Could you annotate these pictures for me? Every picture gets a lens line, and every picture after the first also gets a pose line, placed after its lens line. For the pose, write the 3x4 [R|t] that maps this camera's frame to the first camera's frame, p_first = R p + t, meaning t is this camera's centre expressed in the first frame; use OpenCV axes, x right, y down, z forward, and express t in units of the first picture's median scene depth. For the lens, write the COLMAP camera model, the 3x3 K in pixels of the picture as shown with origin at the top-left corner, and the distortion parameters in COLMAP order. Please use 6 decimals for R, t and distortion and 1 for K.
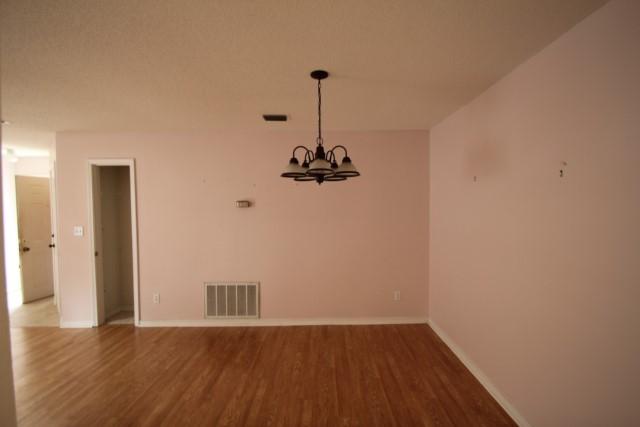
lens RADIAL K [[294.0, 0, 320.0], [0, 294.0, 213.5], [0, 0, 1]] dist [-0.000449, -0.000054]
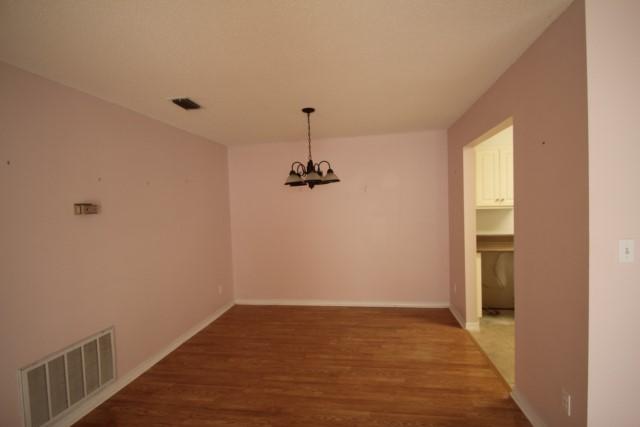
lens RADIAL K [[302.7, 0, 320.0], [0, 302.7, 213.5], [0, 0, 1]] dist [-0.000689, -0.000163]
pose [[0.169380, -0.022740, 0.985288, -1.060329], [0.057218, 0.998274, 0.013204, -0.003318], [-0.983889, 0.054140, 0.170389, 0.544664]]
